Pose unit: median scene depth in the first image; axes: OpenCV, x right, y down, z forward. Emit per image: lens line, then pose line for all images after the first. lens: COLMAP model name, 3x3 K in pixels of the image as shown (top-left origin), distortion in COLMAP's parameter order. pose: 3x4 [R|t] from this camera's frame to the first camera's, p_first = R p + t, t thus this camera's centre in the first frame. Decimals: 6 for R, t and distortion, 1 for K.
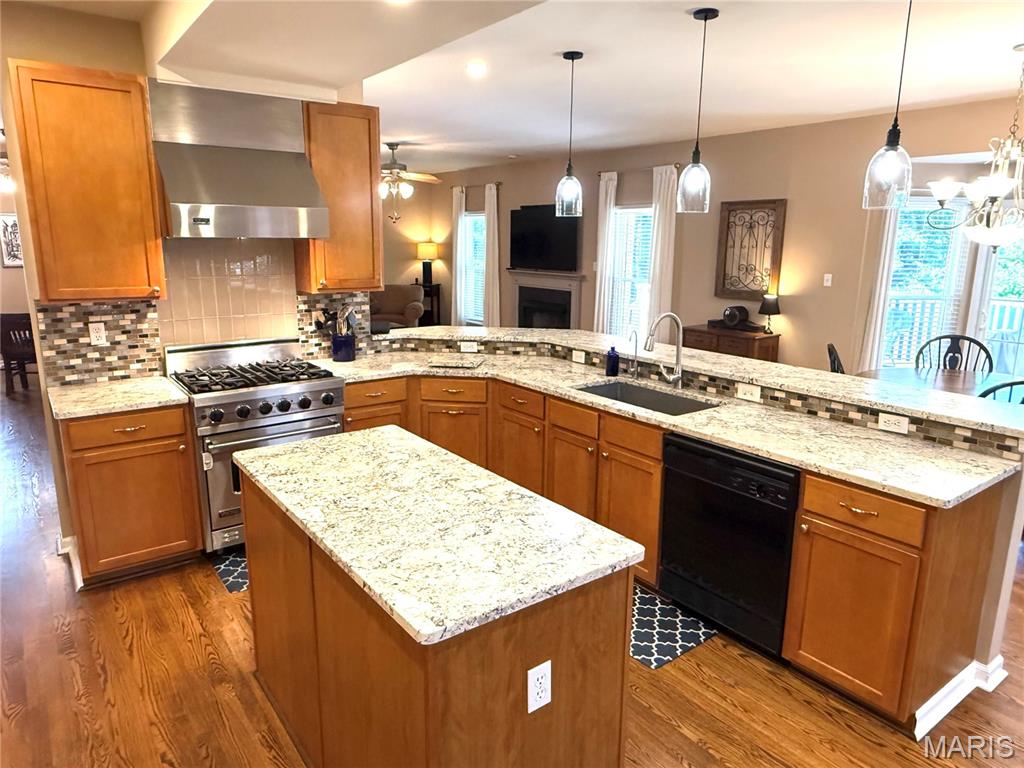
lens RADIAL K [[668.7, 0, 508.1], [0, 668.7, 386.8], [0, 0, 1]] dist [-0.002964, 0.000076]
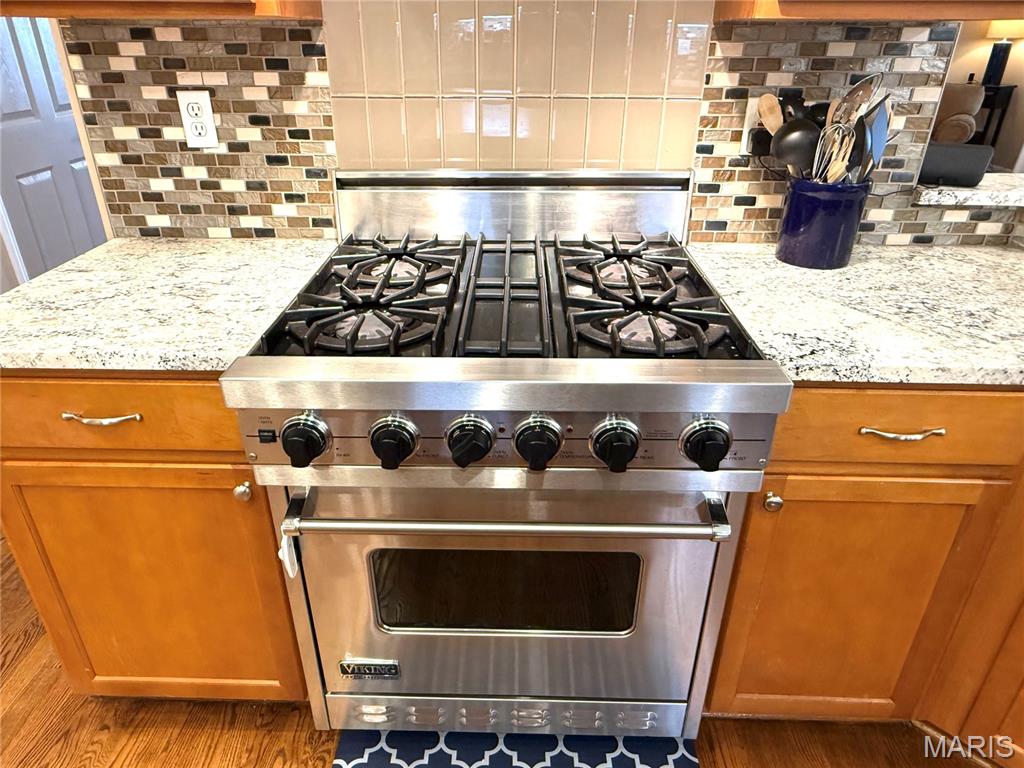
lens RADIAL K [[668.7, 0, 503.8], [0, 668.7, 381.1], [0, 0, 1]] dist [-0.002964, 0.000076]
pose [[0.786582, 0.278943, -0.550889, -0.193525], [-0.130334, 0.947051, 0.293442, -0.069896], [0.603573, -0.159016, 0.781289, 0.745838]]
